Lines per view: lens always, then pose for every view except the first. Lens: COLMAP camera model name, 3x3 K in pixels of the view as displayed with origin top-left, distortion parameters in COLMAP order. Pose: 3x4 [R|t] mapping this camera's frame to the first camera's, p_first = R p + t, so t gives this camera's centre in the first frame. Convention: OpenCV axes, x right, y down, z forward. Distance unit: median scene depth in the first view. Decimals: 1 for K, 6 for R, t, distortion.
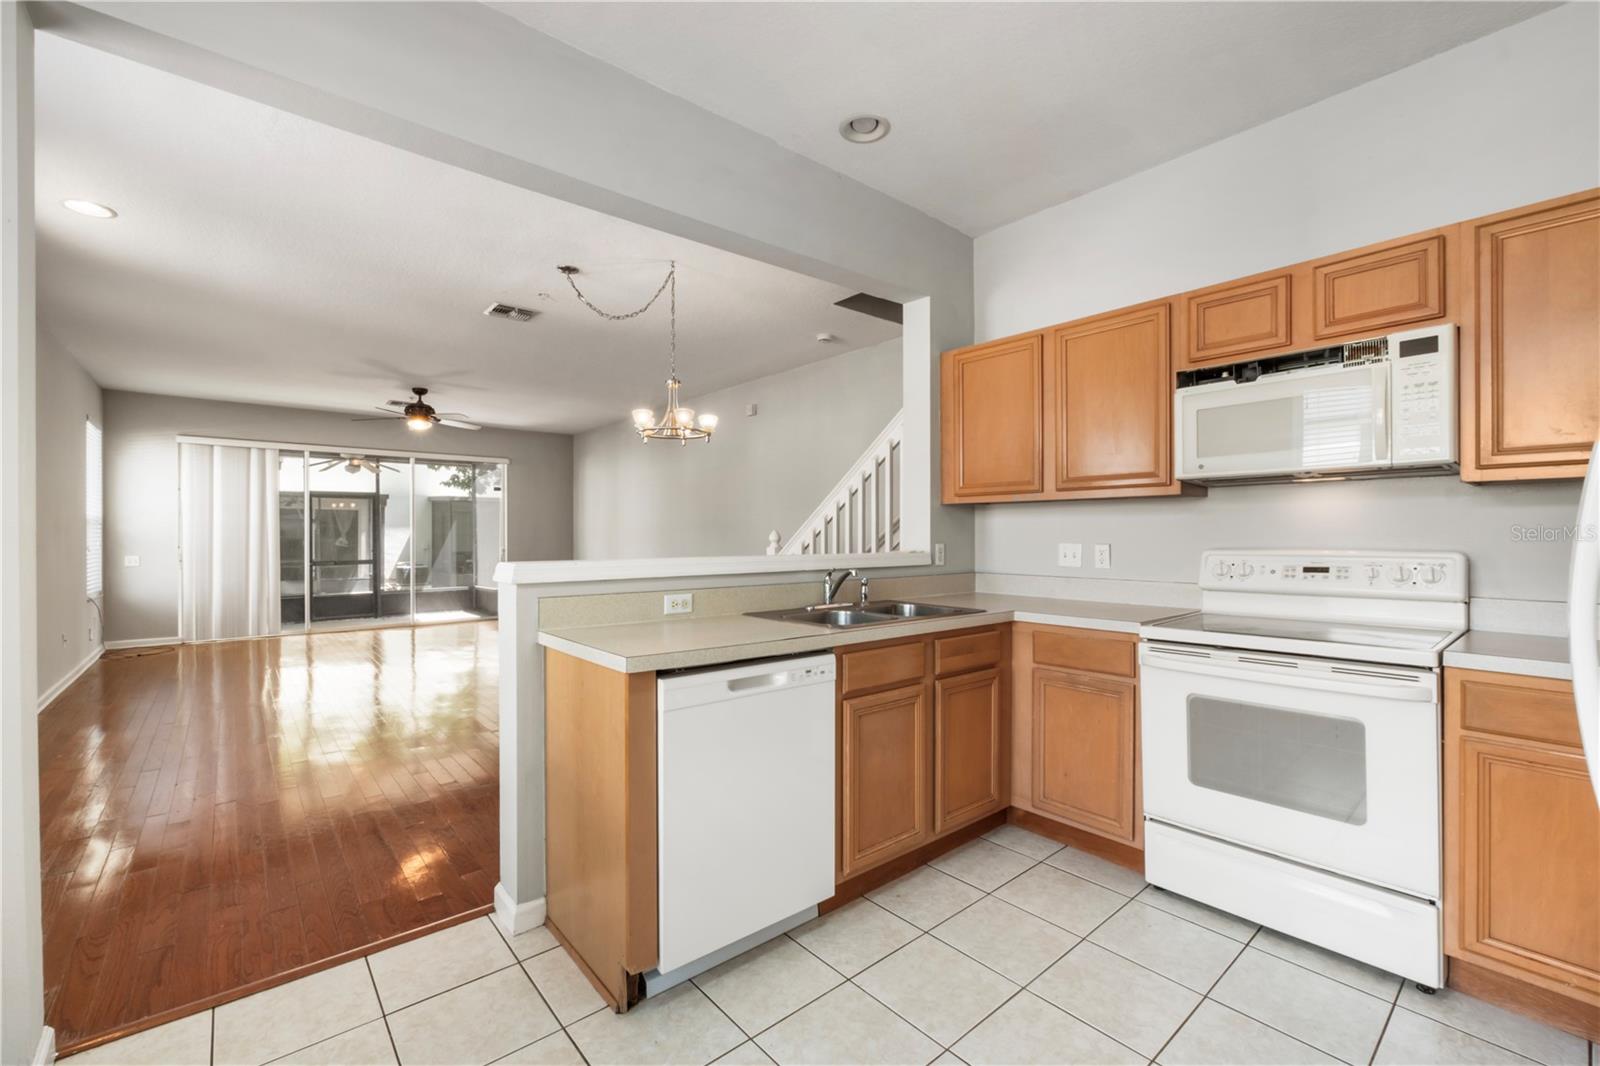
lens RADIAL K [[672.1, 0, 800.0], [0, 672.1, 533.0], [0, 0, 1]] dist [-0.001762, -0.000360]
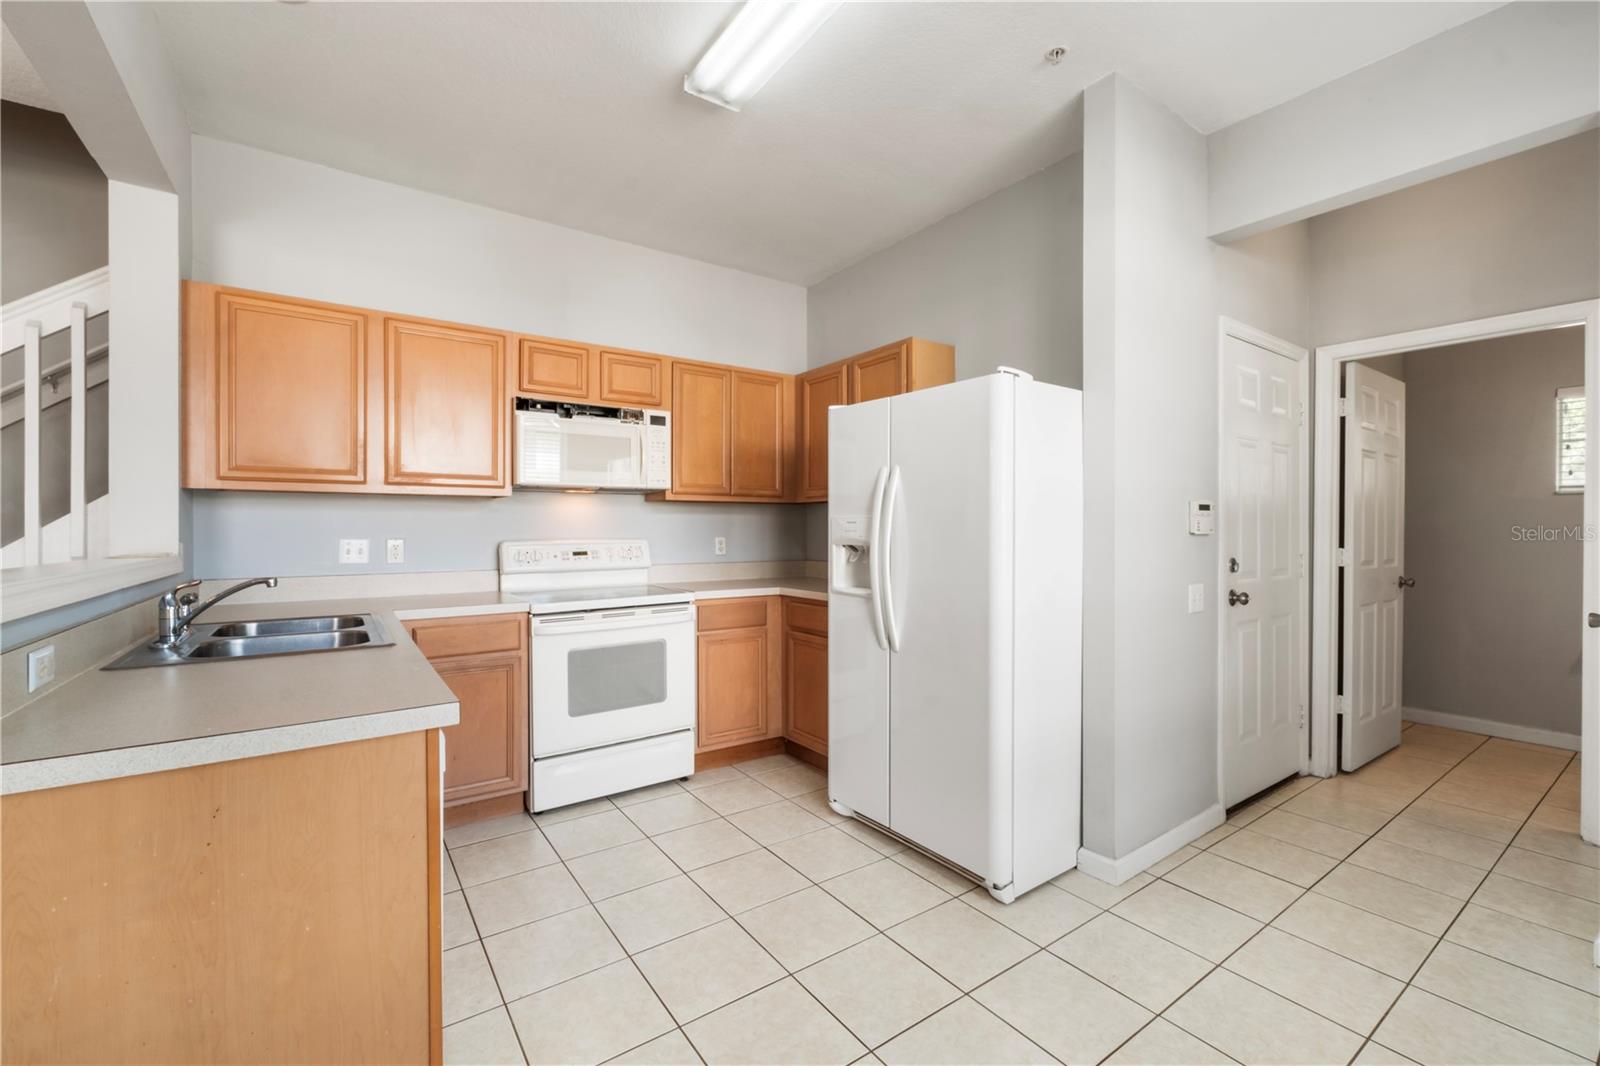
lens RADIAL K [[672.1, 0, 800.0], [0, 672.1, 533.0], [0, 0, 1]] dist [-0.001762, -0.000360]
pose [[0.092186, -0.006154, 0.995723, -0.665473], [-0.002029, 0.999978, 0.006368, 0.000239], [-0.995740, -0.002607, 0.092172, 0.409853]]
